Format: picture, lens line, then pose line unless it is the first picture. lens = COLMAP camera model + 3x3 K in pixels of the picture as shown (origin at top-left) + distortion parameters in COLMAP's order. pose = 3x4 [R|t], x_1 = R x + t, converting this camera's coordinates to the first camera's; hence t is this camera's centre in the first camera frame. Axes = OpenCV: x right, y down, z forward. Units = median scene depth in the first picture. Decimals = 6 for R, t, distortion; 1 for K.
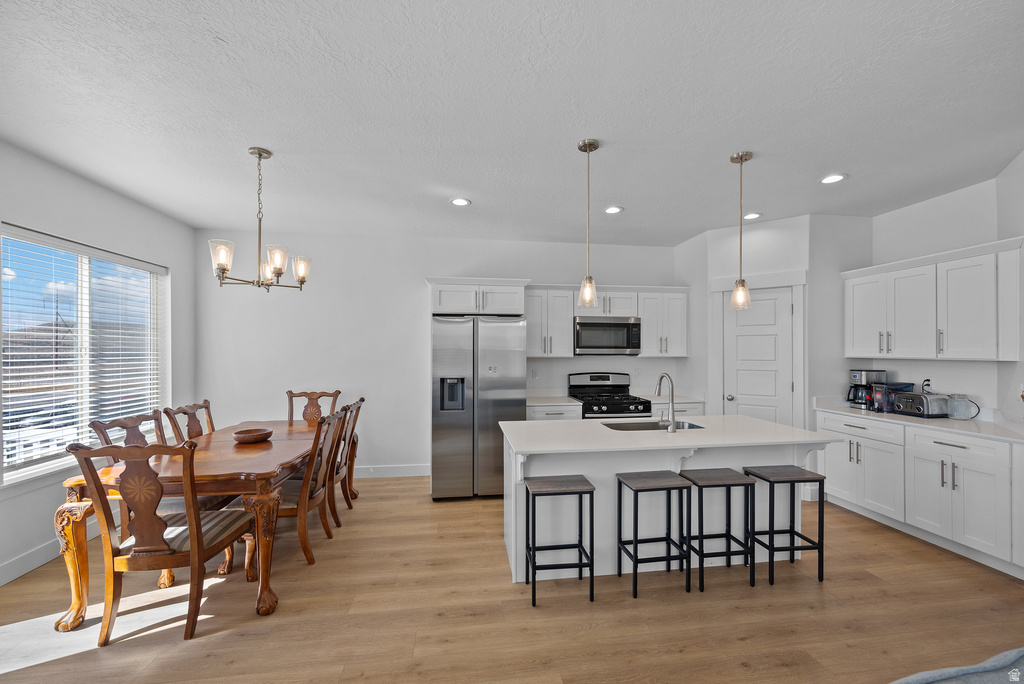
lens RADIAL K [[408.6, 0, 518.3], [0, 408.6, 349.5], [0, 0, 1]] dist [0.000819, -0.000305]
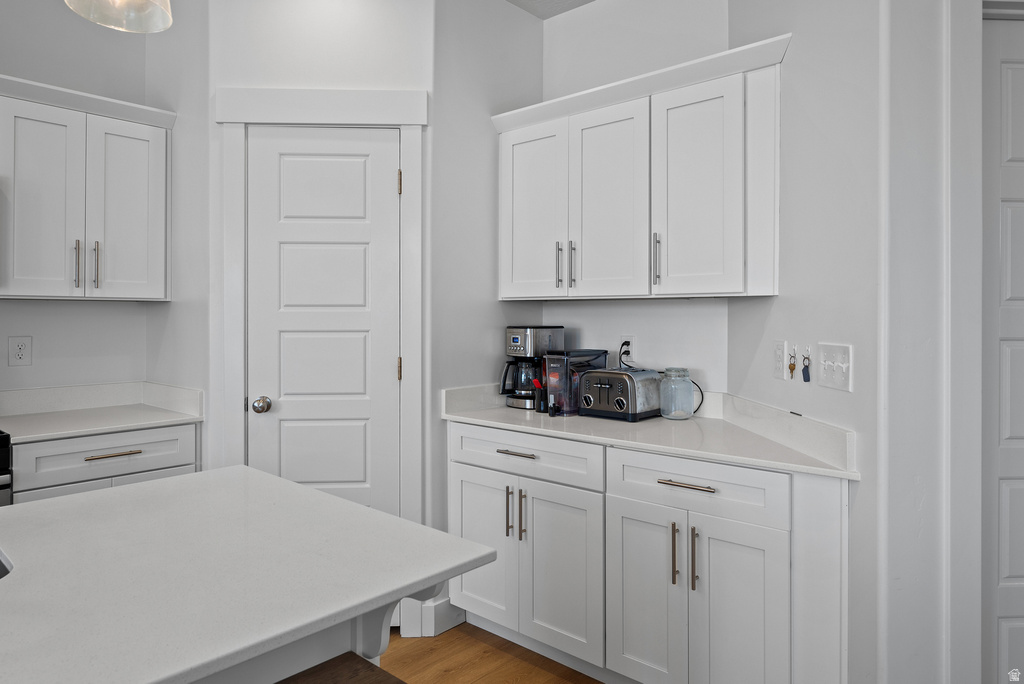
lens RADIAL K [[653.9, 0, 511.6], [0, 653.9, 317.0], [0, 0, 1]] dist [-0.015169, -0.002039]
pose [[0.765910, 0.002641, 0.642943, 0.340512], [-0.003751, 0.999993, 0.000362, 0.039170], [-0.642937, -0.002689, 0.765914, 0.430514]]
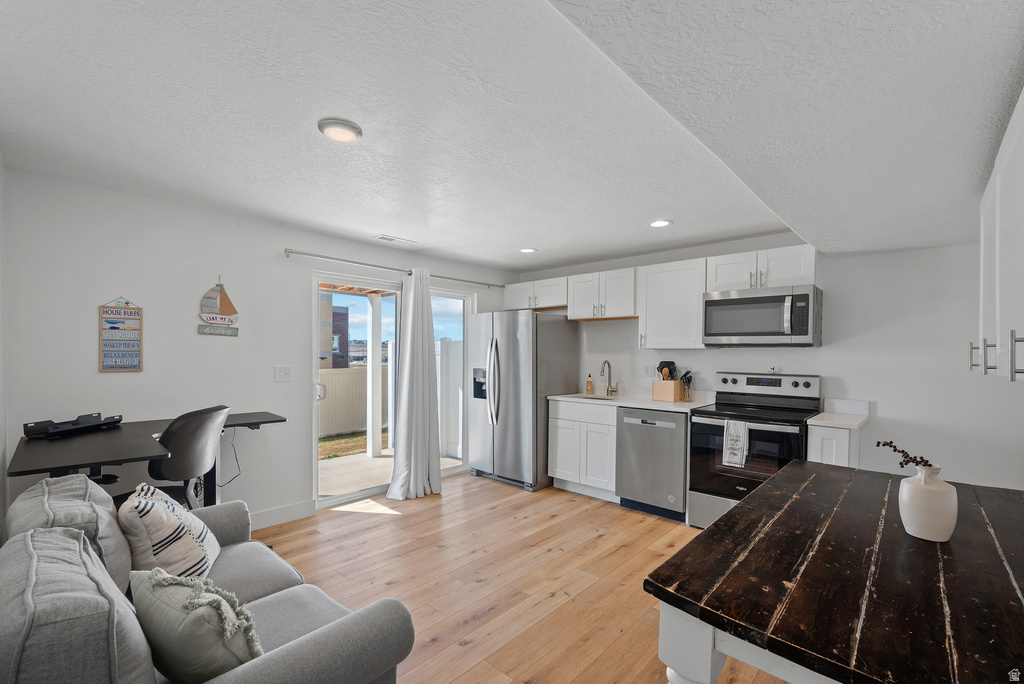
lens RADIAL K [[443.5, 0, 522.4], [0, 443.5, 350.8], [0, 0, 1]] dist [0.005505, -0.000057]
pose [[0.633270, 0.005847, -0.773909, 0.645180], [-0.015640, 0.999864, -0.005244, 0.037563], [0.773773, 0.015425, 0.633276, 0.301646]]
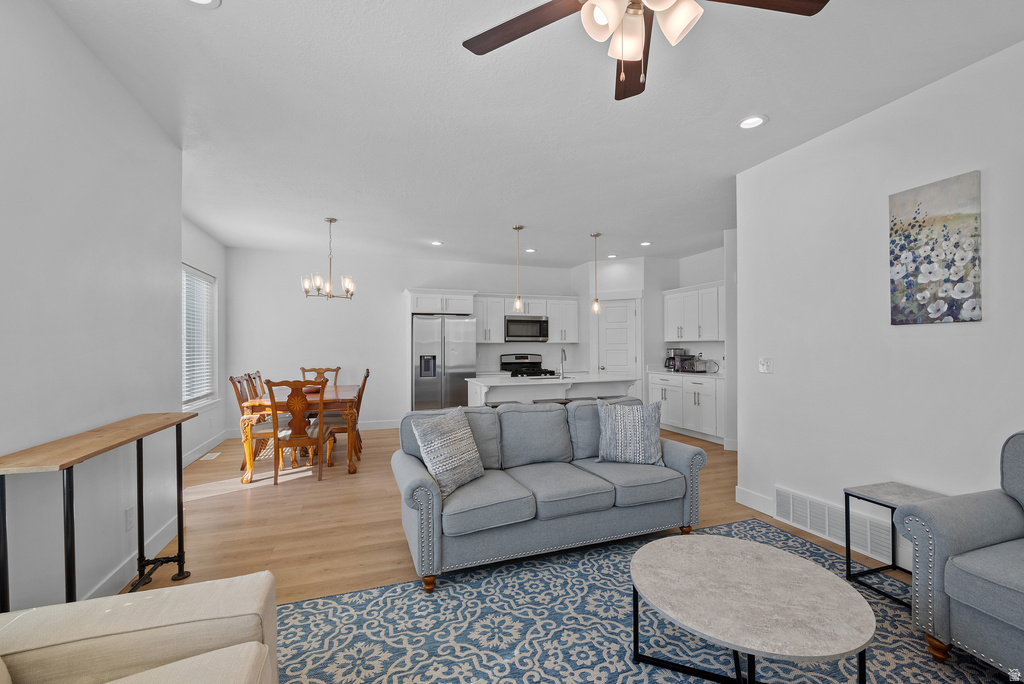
lens RADIAL K [[424.1, 0, 514.7], [0, 424.1, 344.2], [0, 0, 1]] dist [-0.002088, 0.000097]
pose [[0.981326, -0.003068, 0.192326, -0.148744], [0.004038, 0.999981, -0.004654, 0.036373], [-0.192308, 0.005344, 0.981320, -0.616799]]
